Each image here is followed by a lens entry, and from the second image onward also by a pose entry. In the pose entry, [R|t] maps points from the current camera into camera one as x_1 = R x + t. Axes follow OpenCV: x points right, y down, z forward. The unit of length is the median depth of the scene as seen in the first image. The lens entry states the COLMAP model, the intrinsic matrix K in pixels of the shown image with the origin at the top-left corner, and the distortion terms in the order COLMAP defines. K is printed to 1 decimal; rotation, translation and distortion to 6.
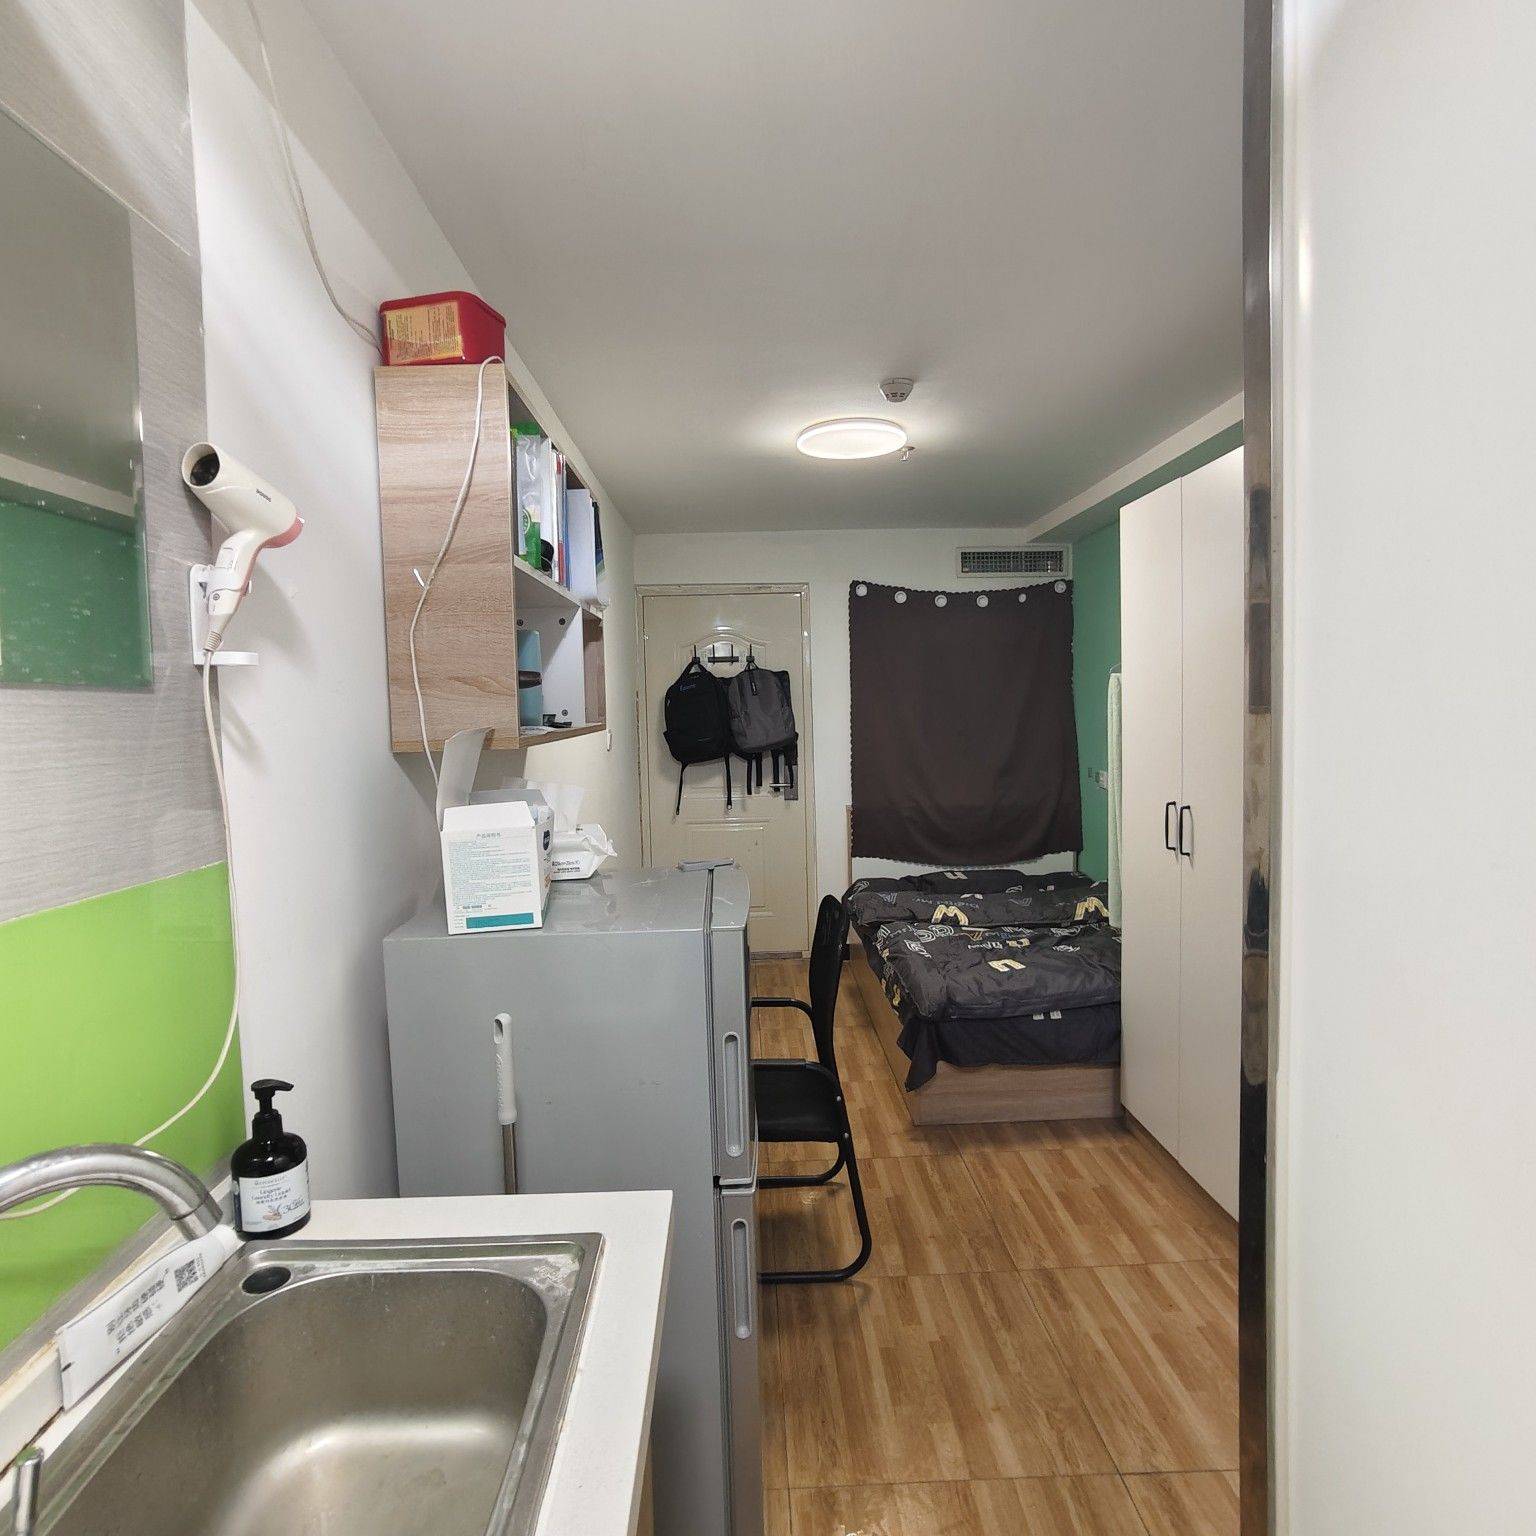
lens RADIAL K [[904.7, 0, 765.6], [0, 904.7, 763.5], [0, 0, 1]] dist [-0.056047, 0.031485]
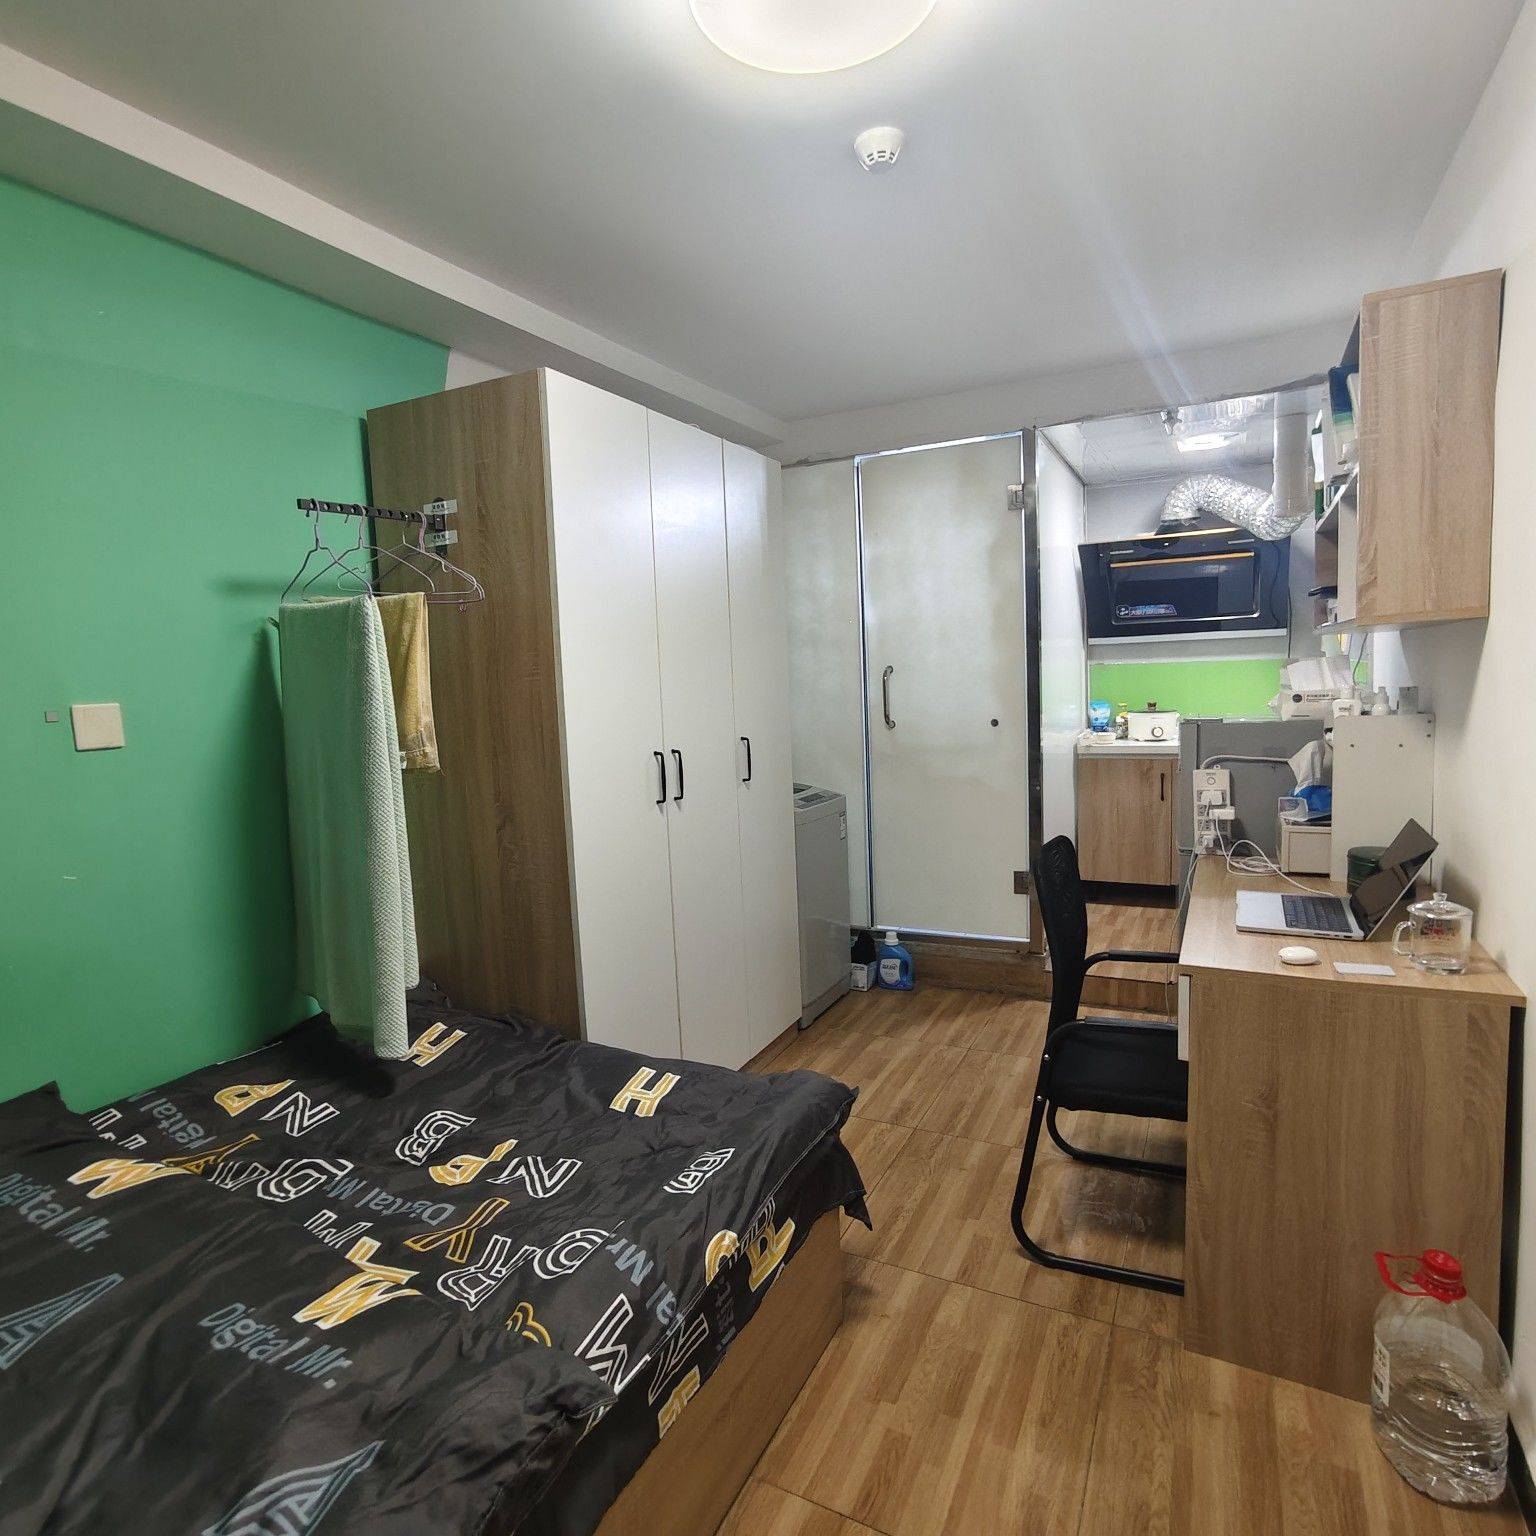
lens RADIAL K [[904.7, 0, 765.6], [0, 904.7, 763.5], [0, 0, 1]] dist [-0.056047, 0.031485]
pose [[-0.875702, 0.011541, 0.482715, -0.100649], [0.090696, 0.985852, 0.140964, -0.068904], [-0.474258, 0.167222, -0.864359, 1.866662]]
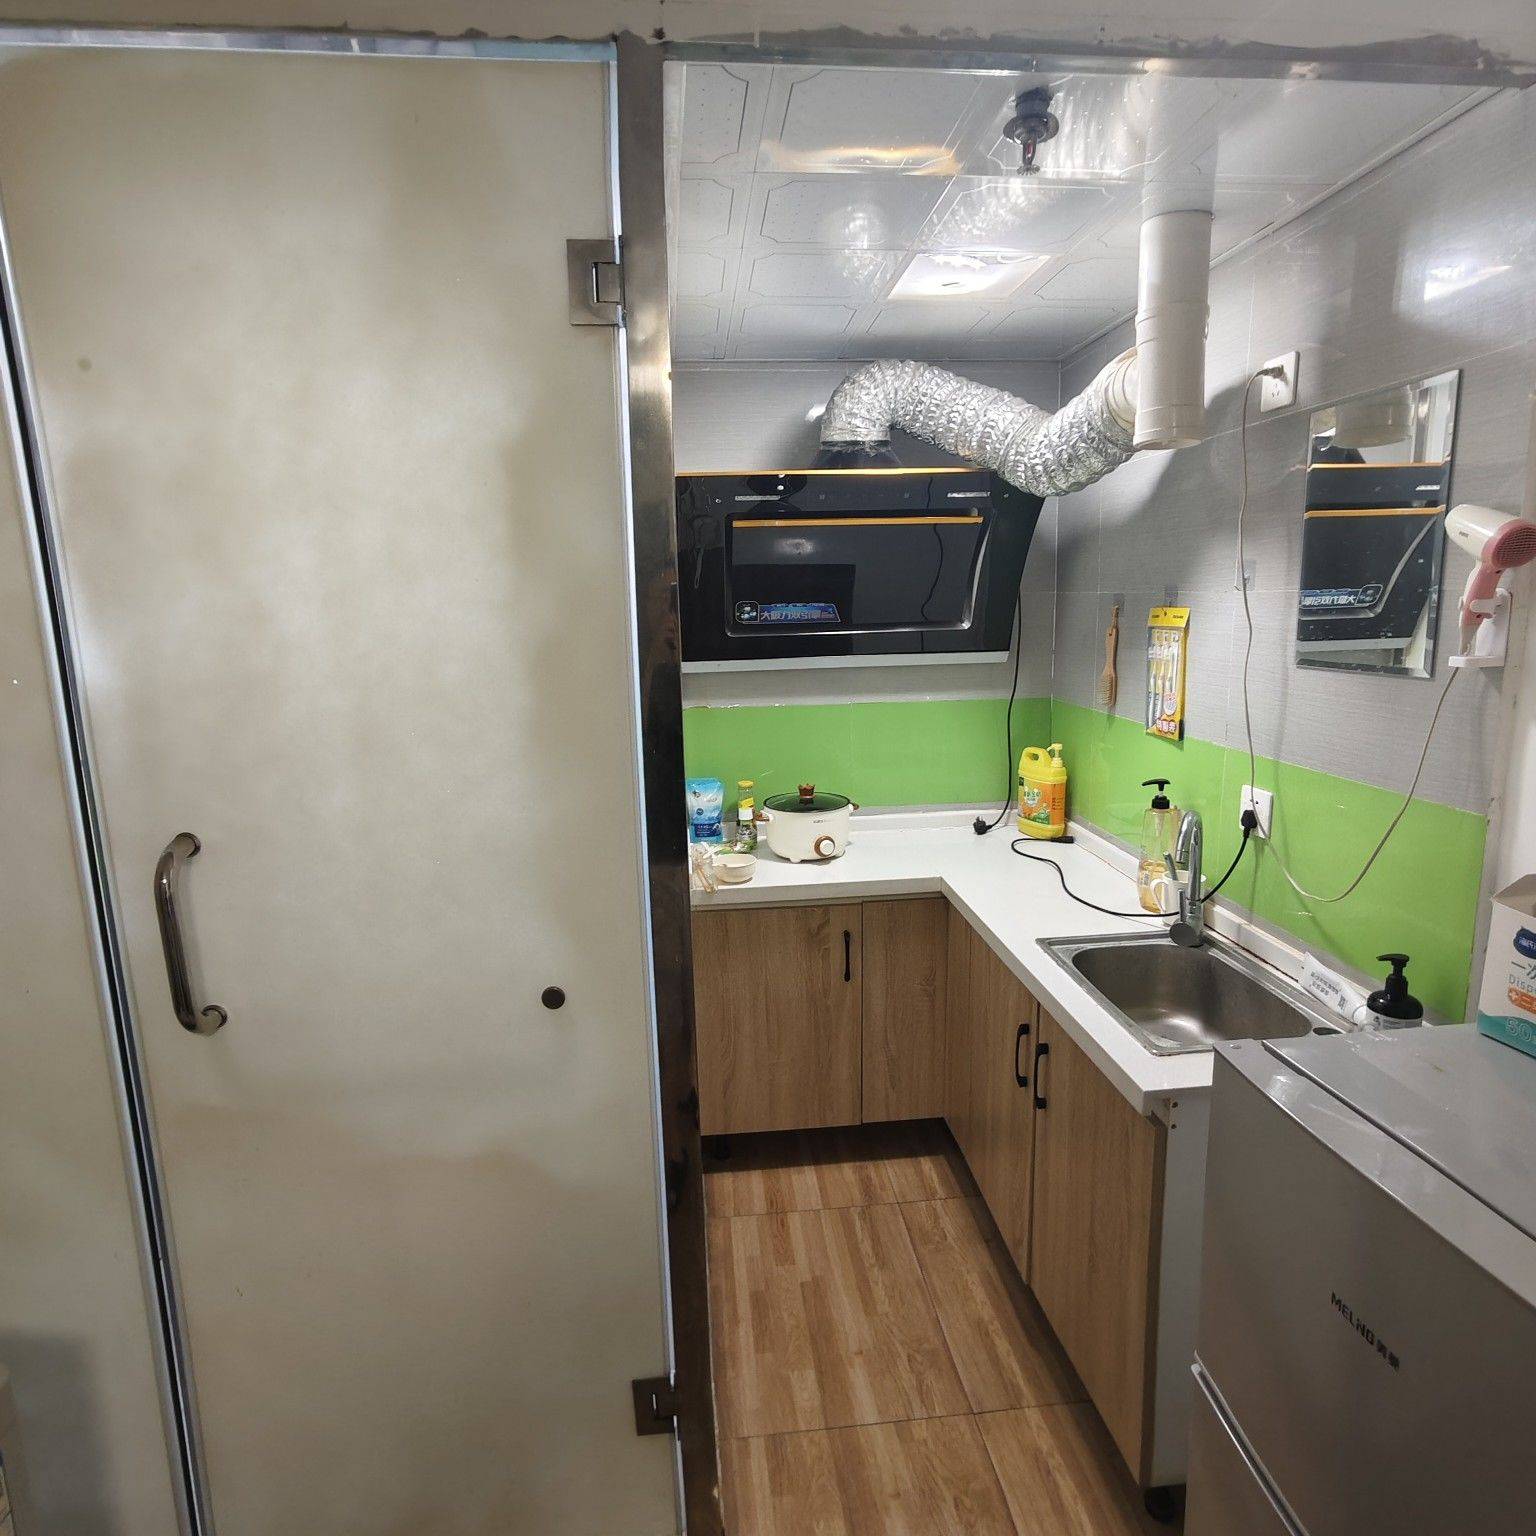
lens RADIAL K [[912.5, 0, 770.4], [0, 912.5, 752.8], [0, 0, 1]] dist [-0.077209, 0.066856]
pose [[-0.996080, 0.056891, -0.067738, 0.195098], [0.039848, 0.972234, 0.230594, -0.129087], [0.078976, 0.226990, -0.970690, 0.846307]]
